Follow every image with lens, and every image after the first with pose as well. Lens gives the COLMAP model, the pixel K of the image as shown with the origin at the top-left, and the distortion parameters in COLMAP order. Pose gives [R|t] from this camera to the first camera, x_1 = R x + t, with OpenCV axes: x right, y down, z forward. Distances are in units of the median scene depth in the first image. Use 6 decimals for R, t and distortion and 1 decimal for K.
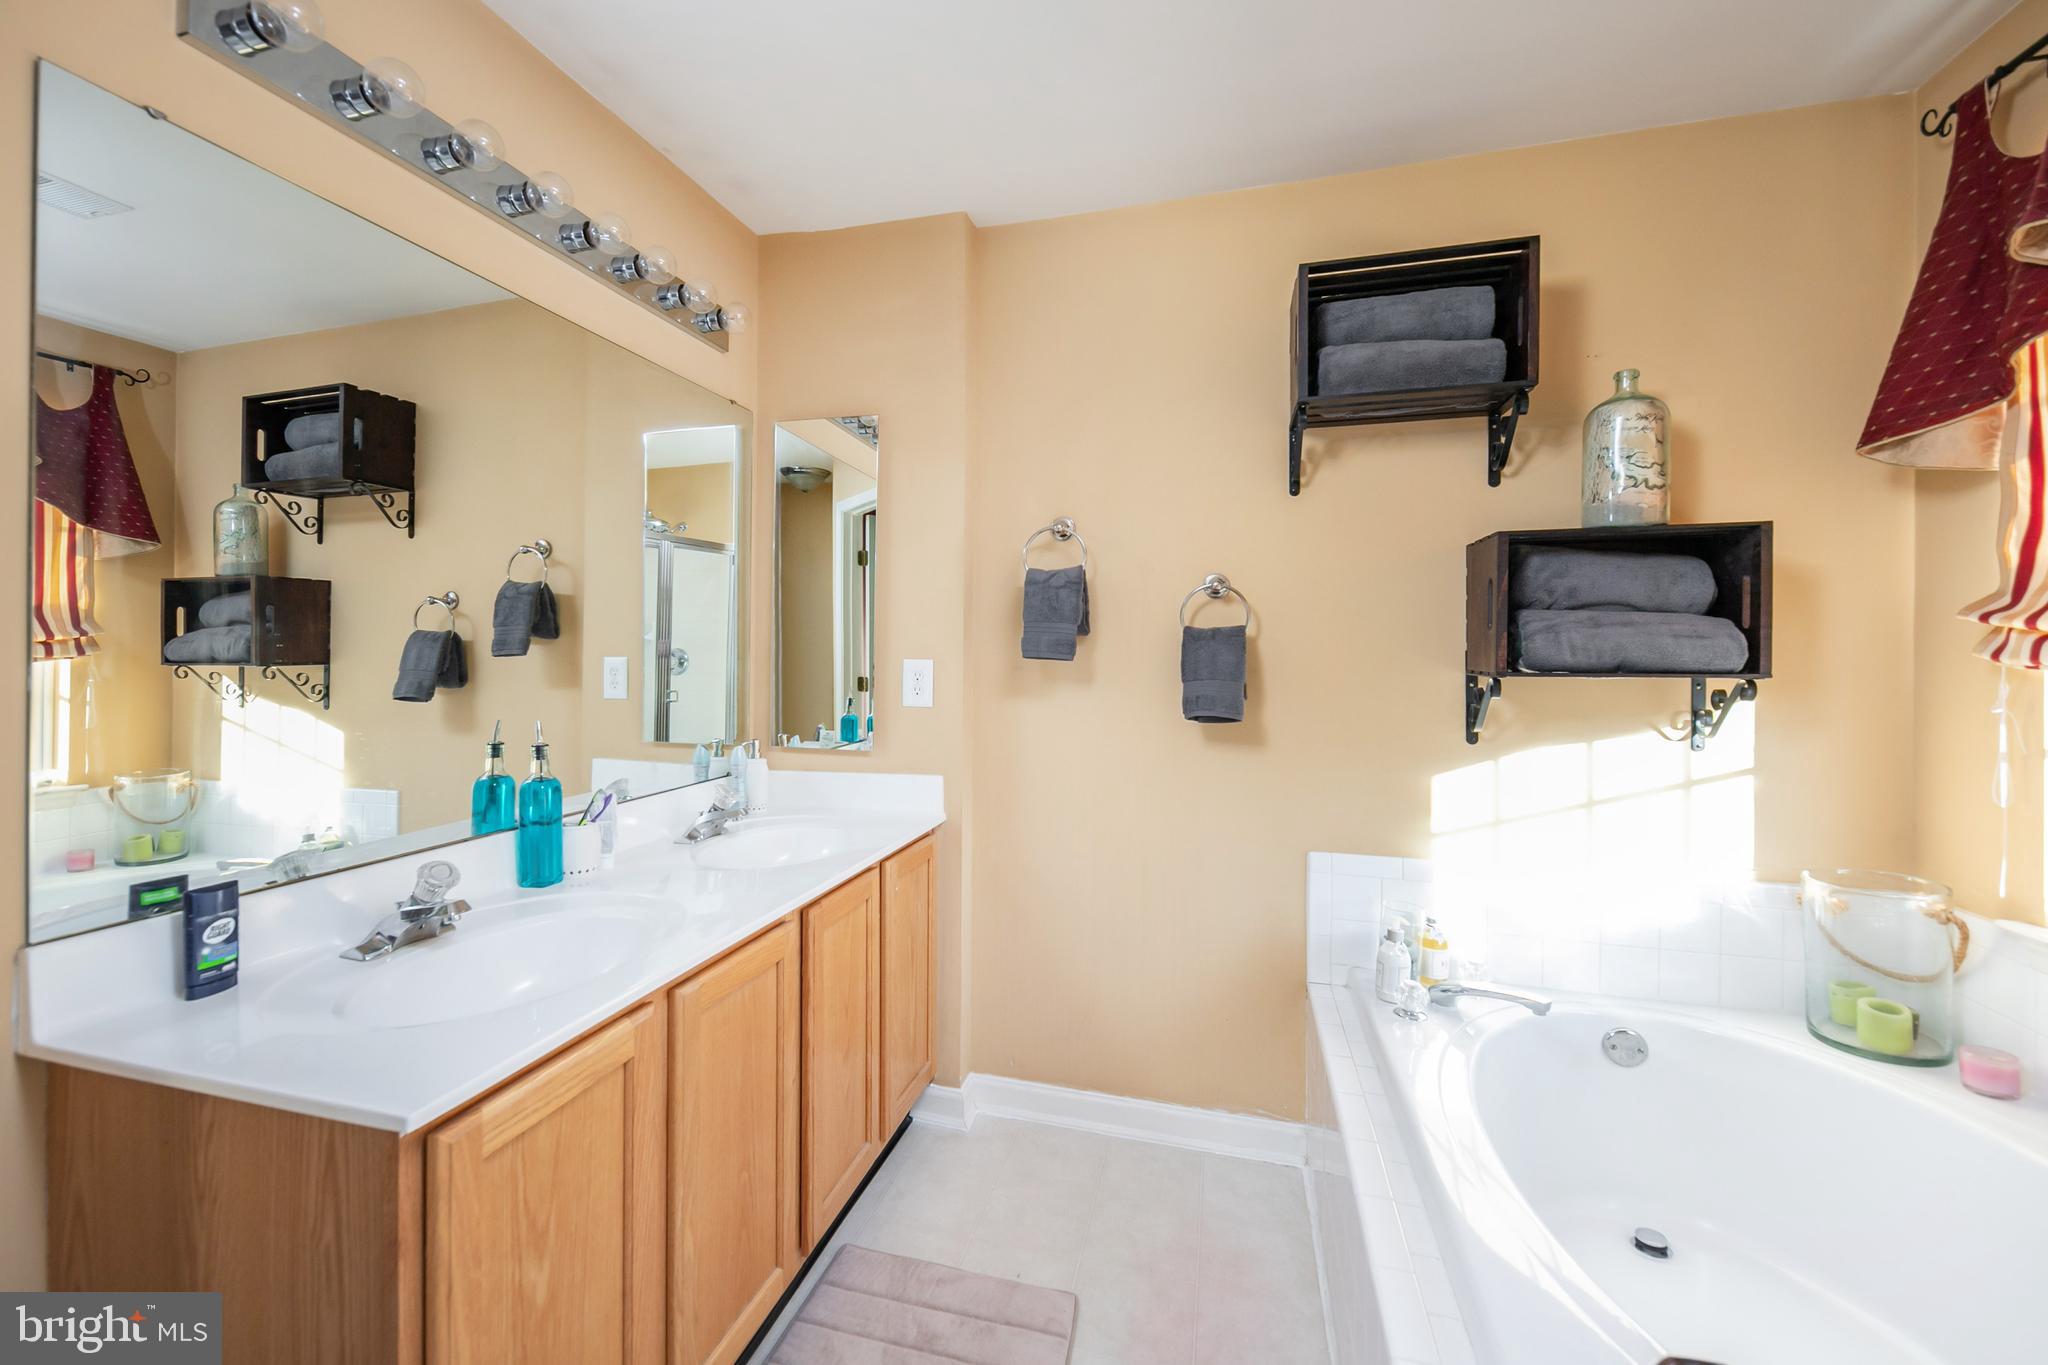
lens RADIAL K [[819.7, 0, 1018.0], [0, 819.7, 643.7], [0, 0, 1]] dist [0.022443, -0.012360]
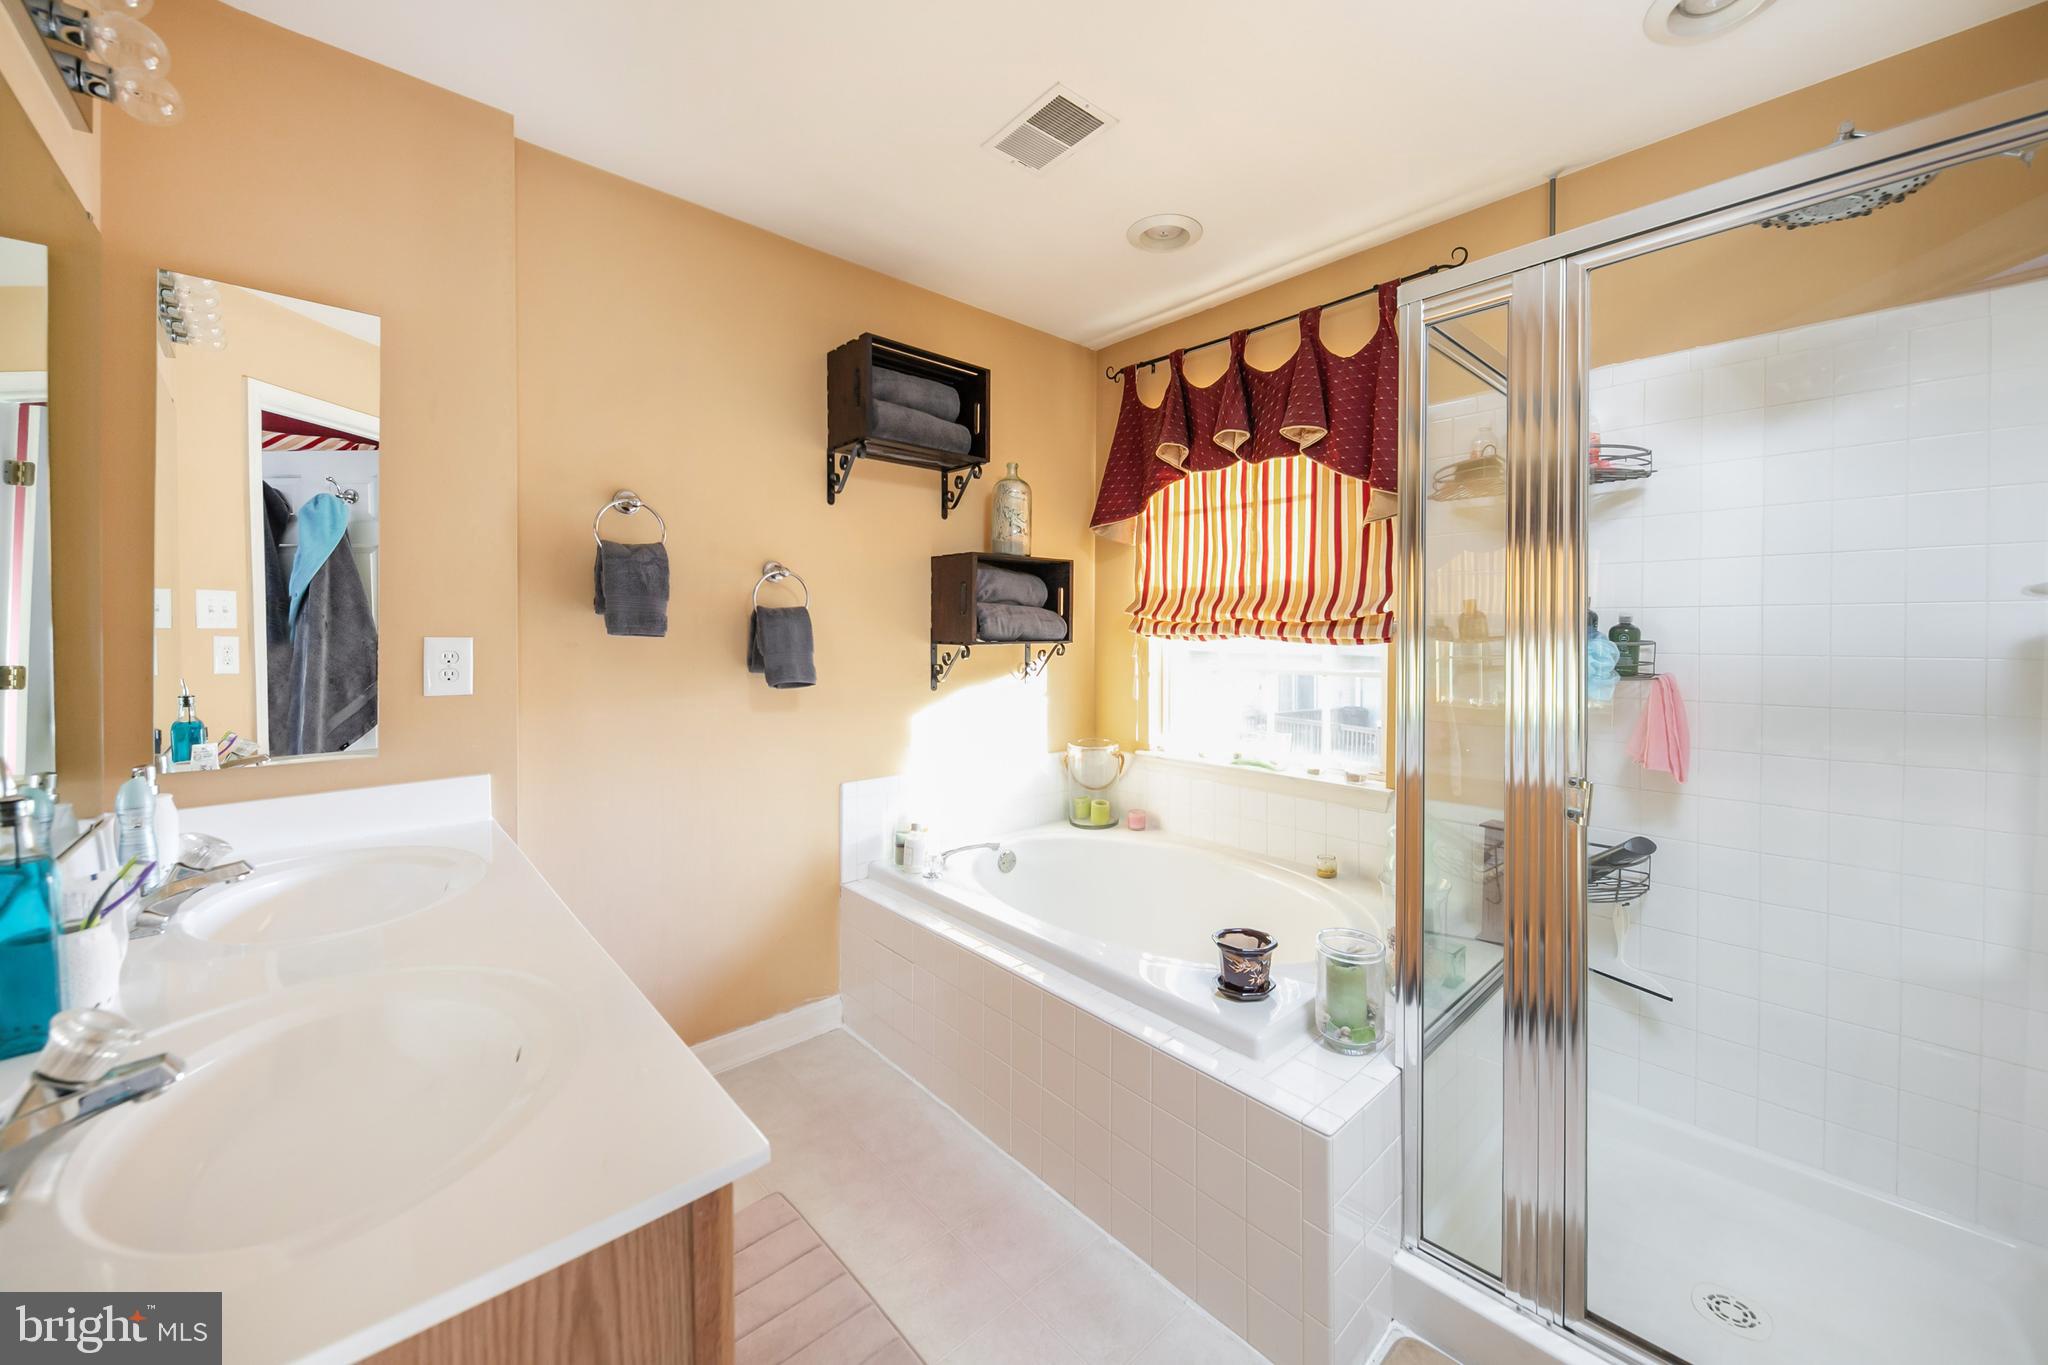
lens RADIAL K [[749.3, 0, 1022.3], [0, 749.3, 635.8], [0, 0, 1]] dist [-0.000482, -0.000017]
pose [[0.539794, -0.005900, 0.841777, -0.558159], [-0.007042, 0.999909, 0.011524, 0.006223], [-0.841768, -0.012149, 0.539703, 0.152421]]
